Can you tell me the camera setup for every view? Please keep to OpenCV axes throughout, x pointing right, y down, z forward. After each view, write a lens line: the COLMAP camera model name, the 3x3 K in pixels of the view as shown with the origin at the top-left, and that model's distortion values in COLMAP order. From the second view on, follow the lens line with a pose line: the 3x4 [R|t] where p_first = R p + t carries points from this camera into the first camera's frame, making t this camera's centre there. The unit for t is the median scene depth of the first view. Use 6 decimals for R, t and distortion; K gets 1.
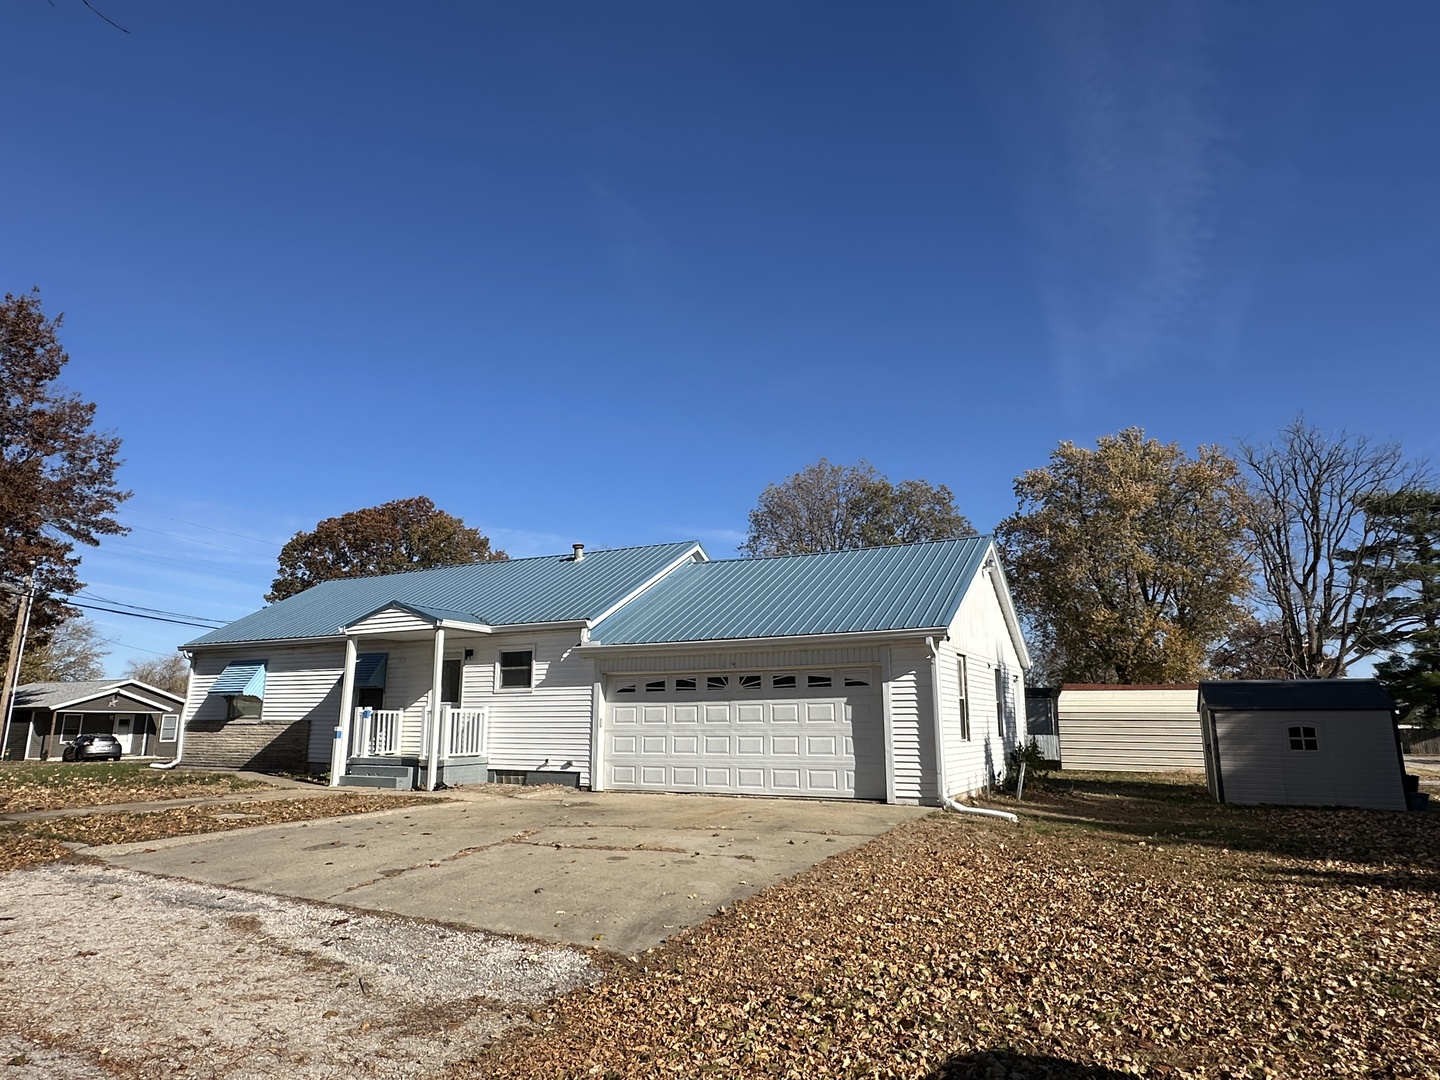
lens RADIAL K [[885.5, 0, 717.9], [0, 885.5, 538.3], [0, 0, 1]] dist [-0.007434, -0.000897]
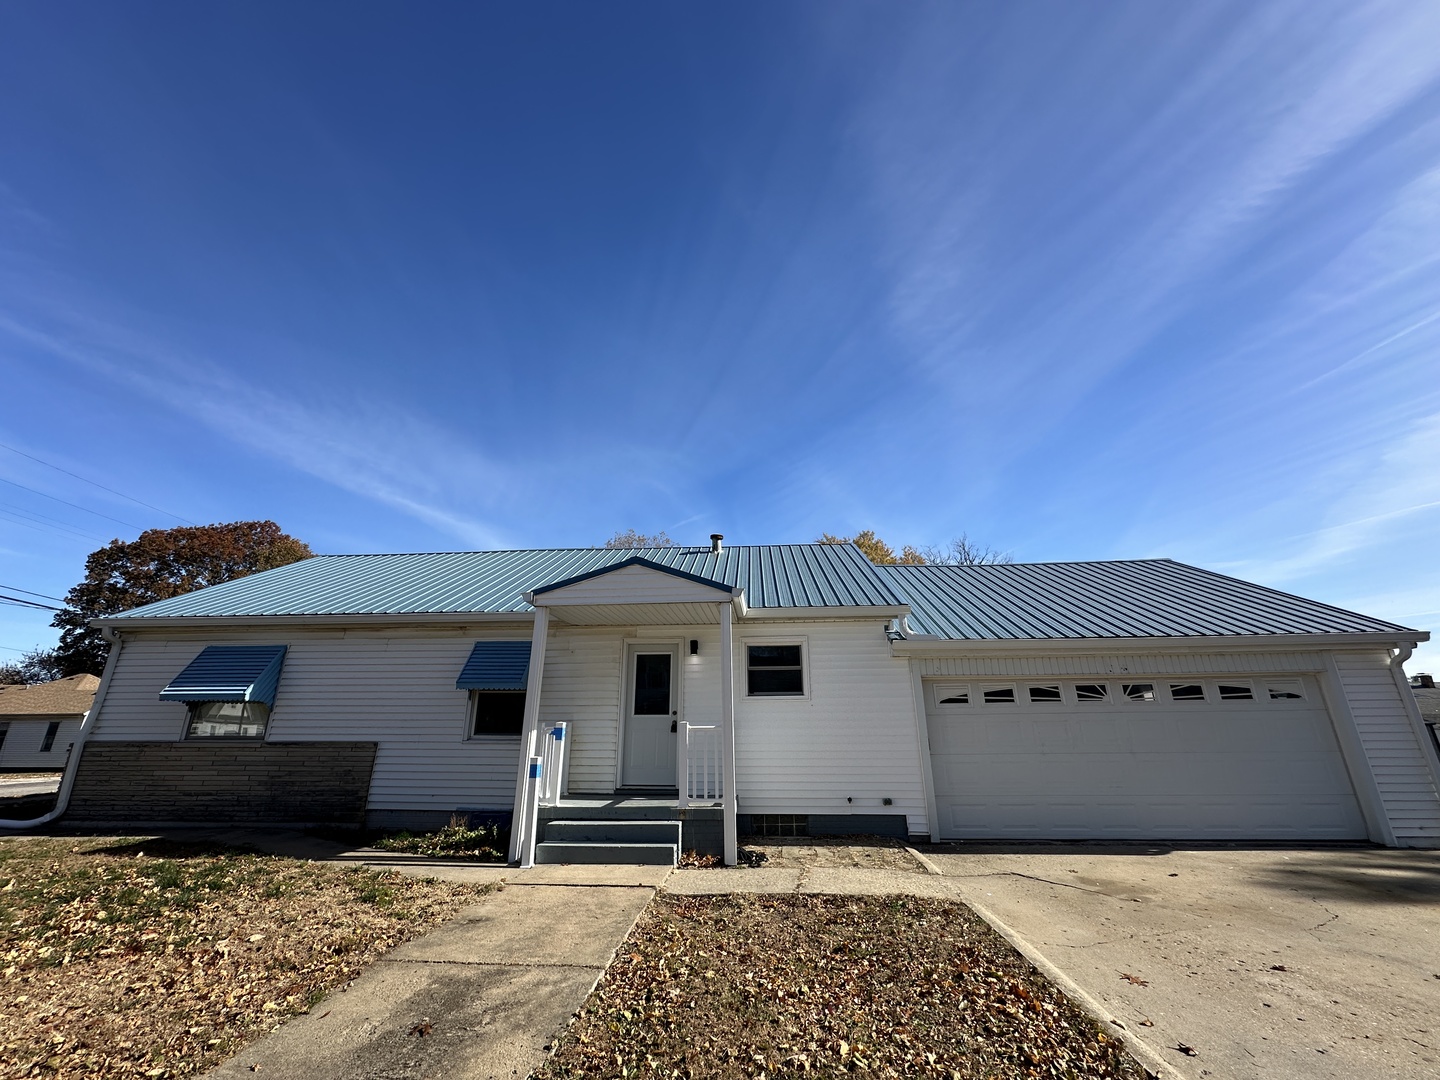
lens RADIAL K [[569.4, 0, 721.6], [0, 569.4, 540.4], [0, 0, 1]] dist [-0.001622, -0.000228]
pose [[0.911524, 0.122663, 0.392527, -0.467311], [-0.080123, 0.989161, -0.123047, 0.101967], [-0.403365, 0.080710, 0.911473, 0.567316]]
